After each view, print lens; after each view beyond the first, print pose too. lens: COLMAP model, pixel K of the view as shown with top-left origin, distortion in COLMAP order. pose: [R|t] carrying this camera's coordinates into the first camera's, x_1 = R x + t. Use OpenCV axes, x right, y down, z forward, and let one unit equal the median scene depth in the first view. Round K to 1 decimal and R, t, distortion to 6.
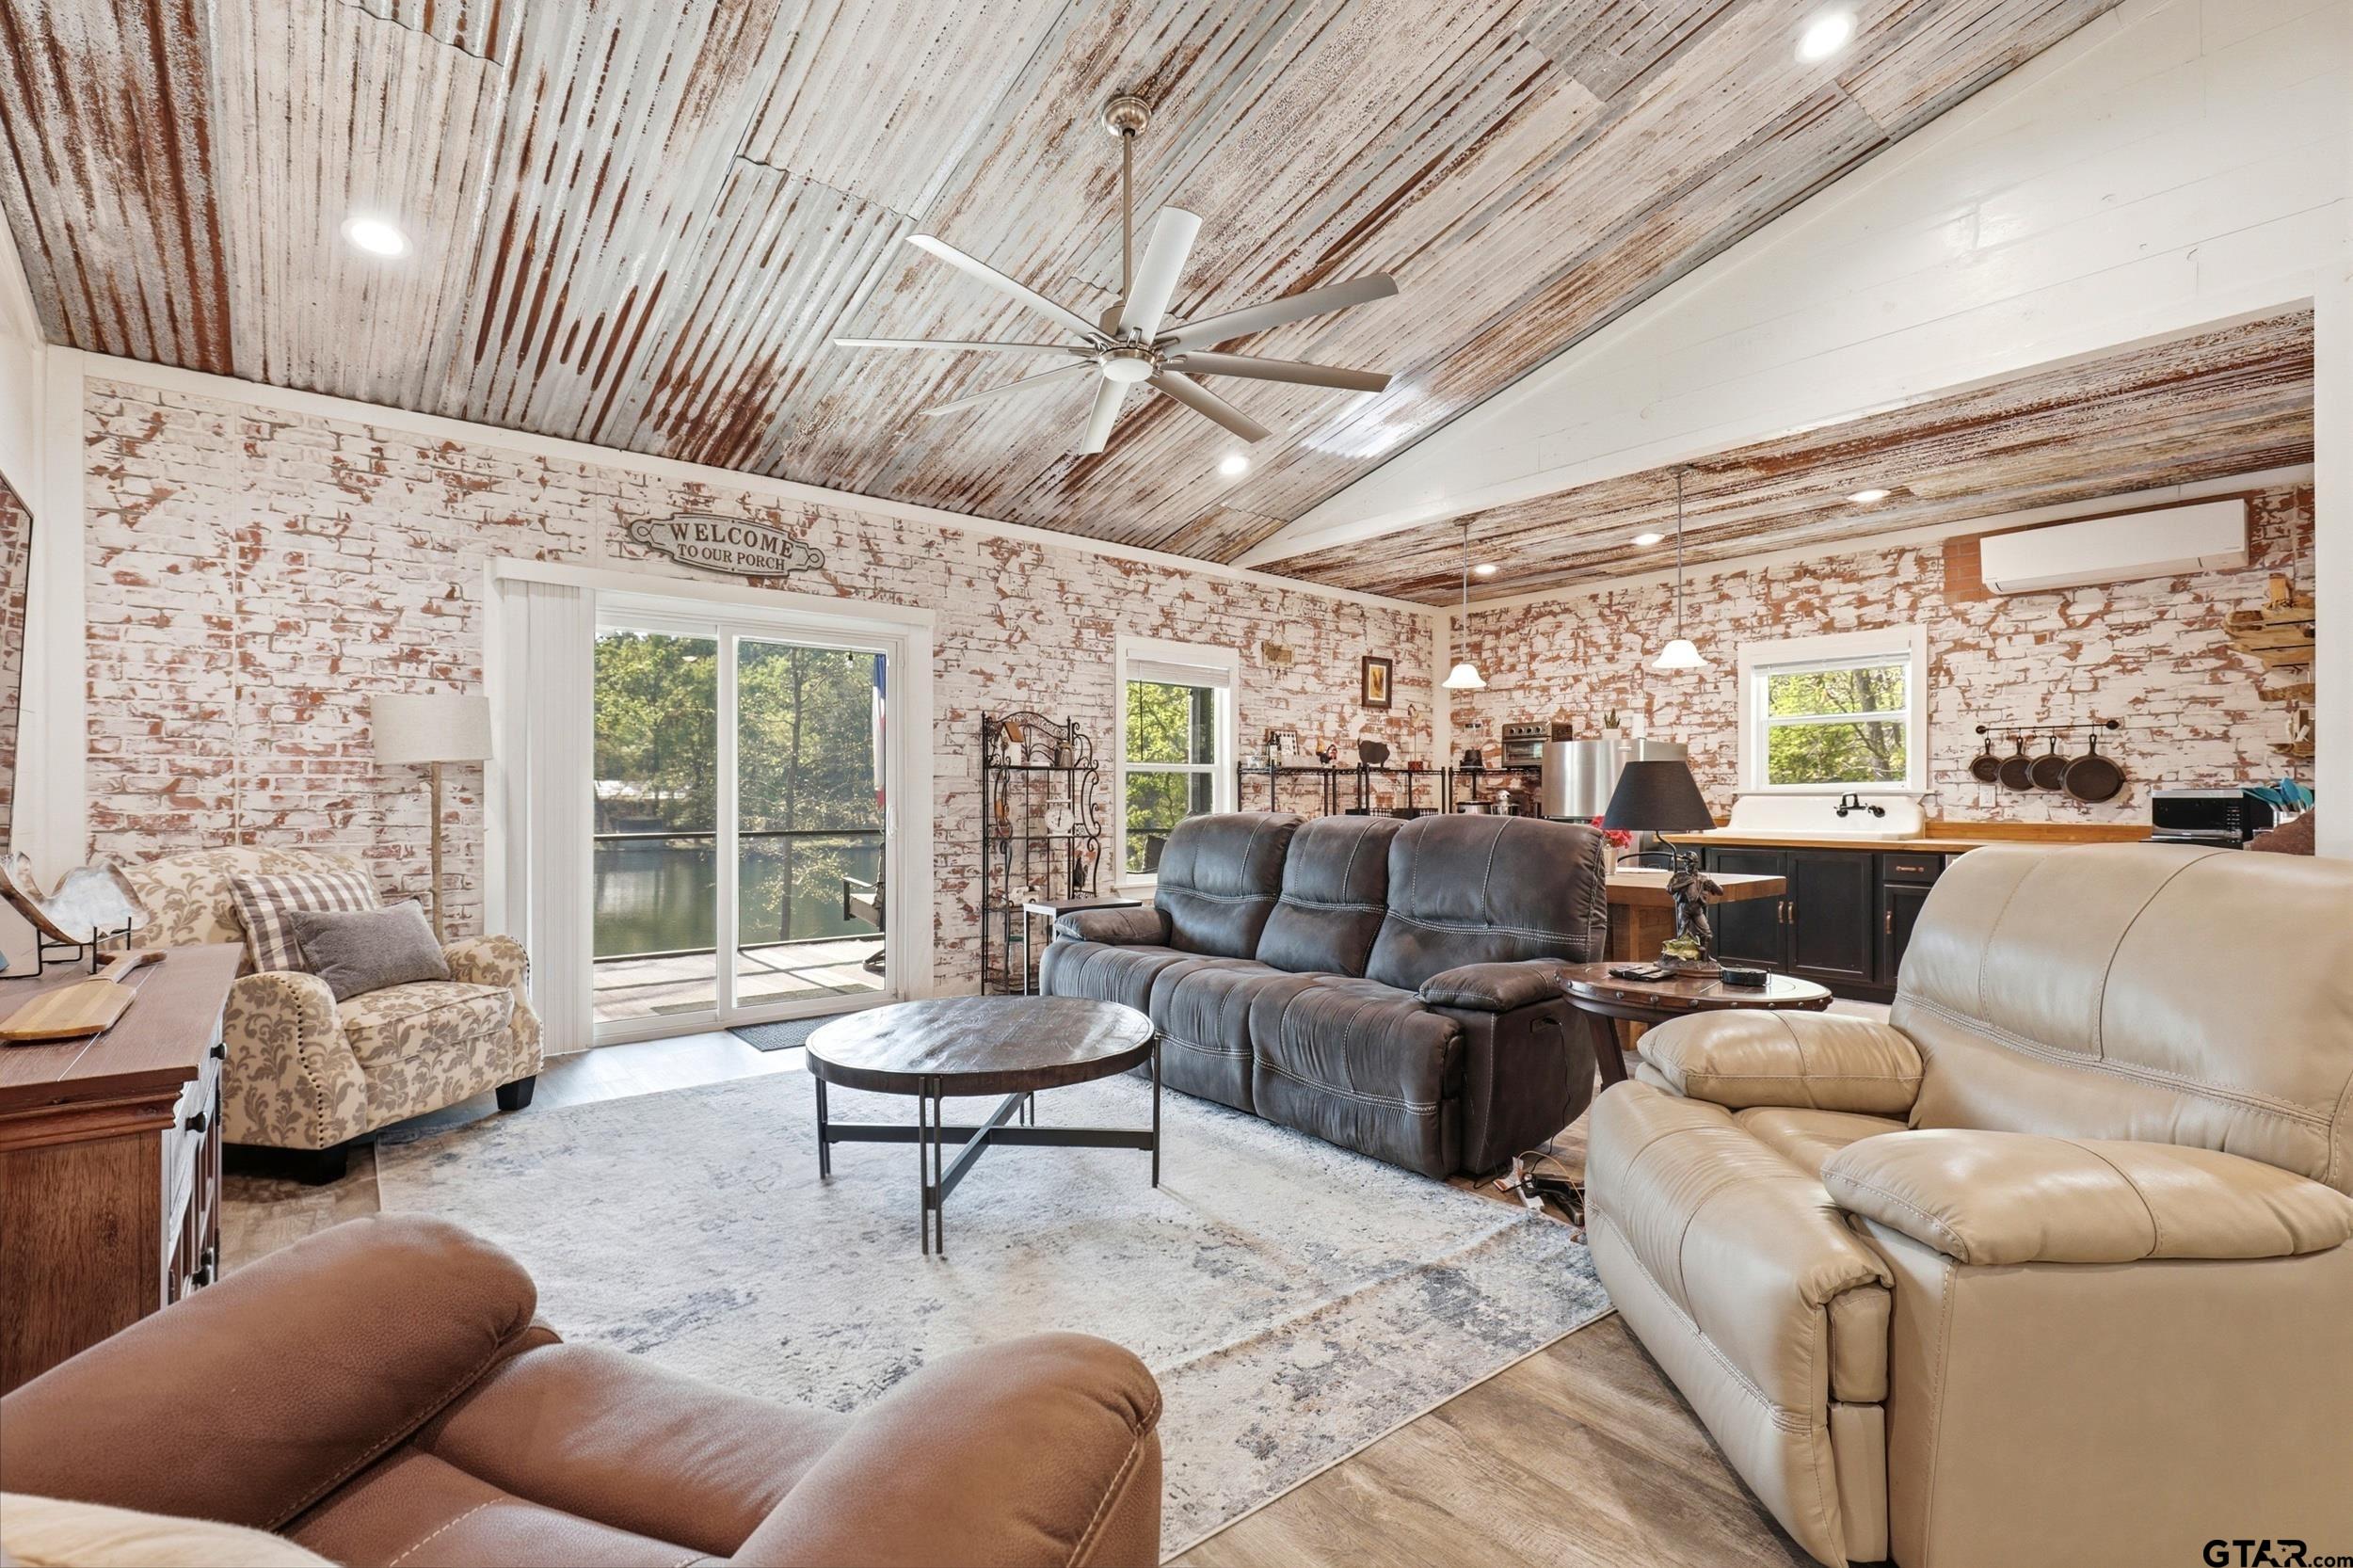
lens RADIAL K [[1094.0, 0, 1184.4], [0, 1094.0, 802.6], [0, 0, 1]] dist [-0.001480, -0.000322]
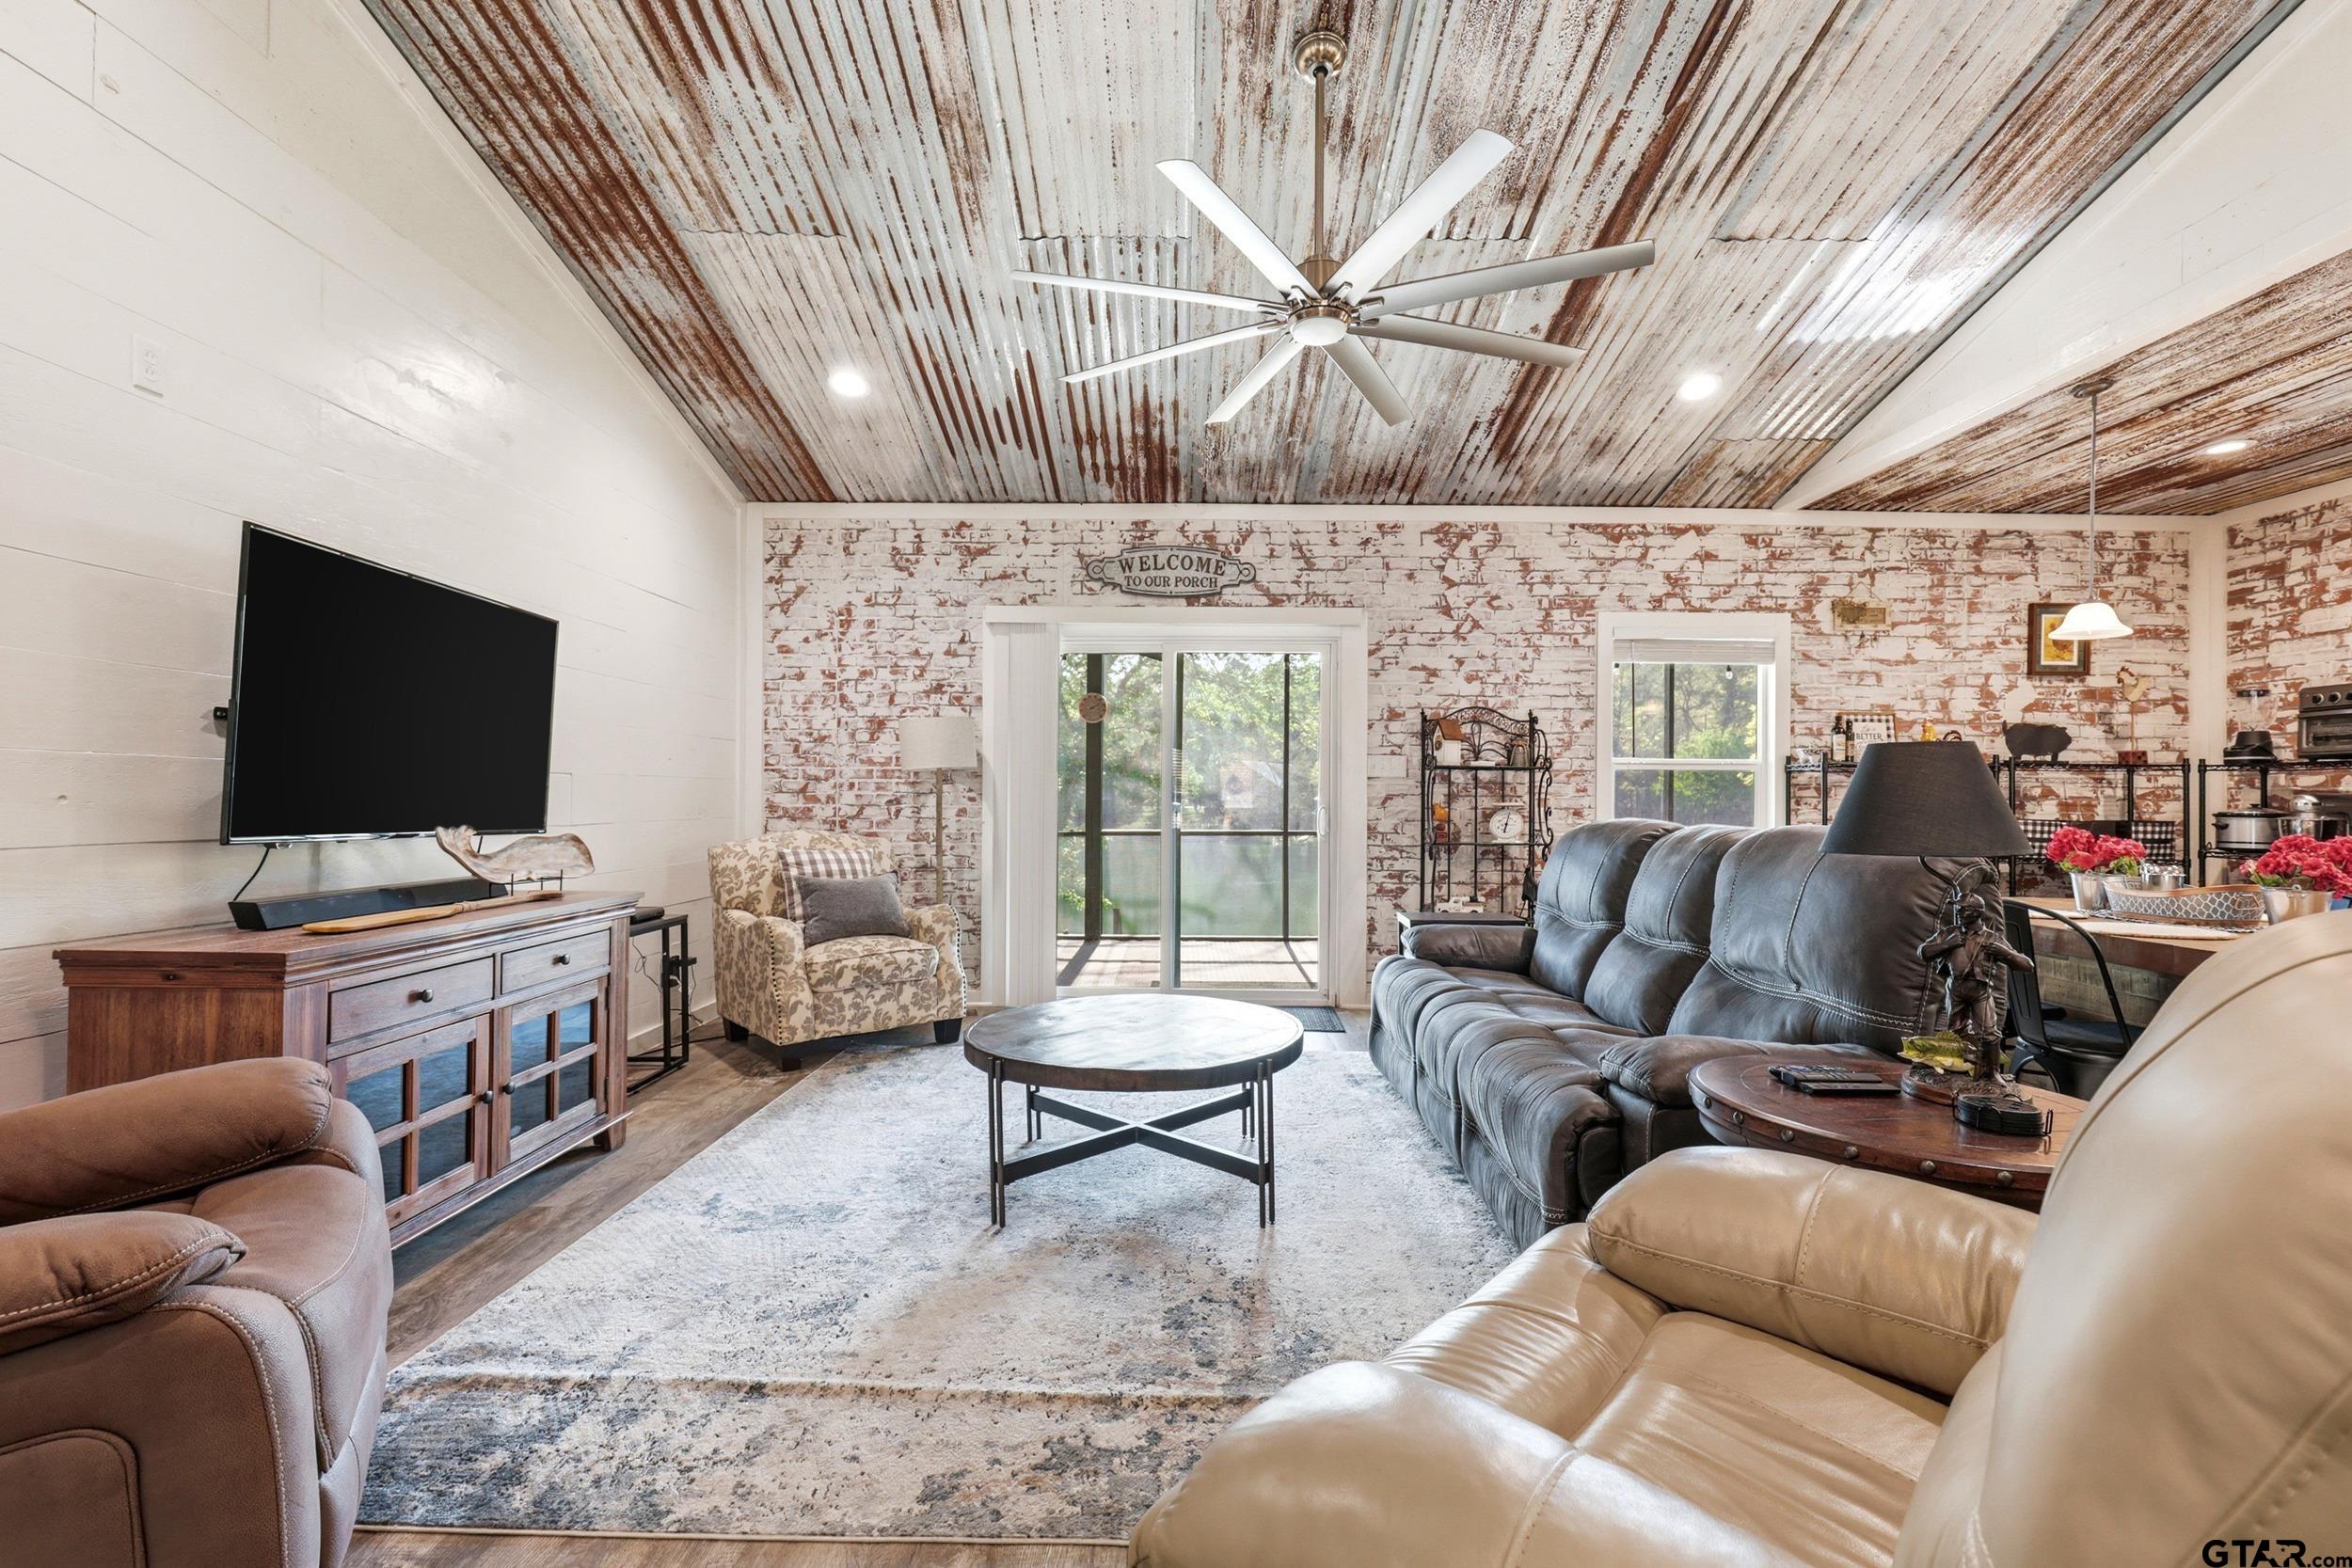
lens RADIAL K [[1099.9, 0, 1178.2], [0, 1099.9, 796.6], [0, 0, 1]] dist [-0.002999, 0.000026]
pose [[0.756843, 0.003655, -0.653586, 0.361812], [-0.010005, 0.999932, -0.005994, 0.000451], [0.653520, 0.011075, 0.756828, 0.182192]]
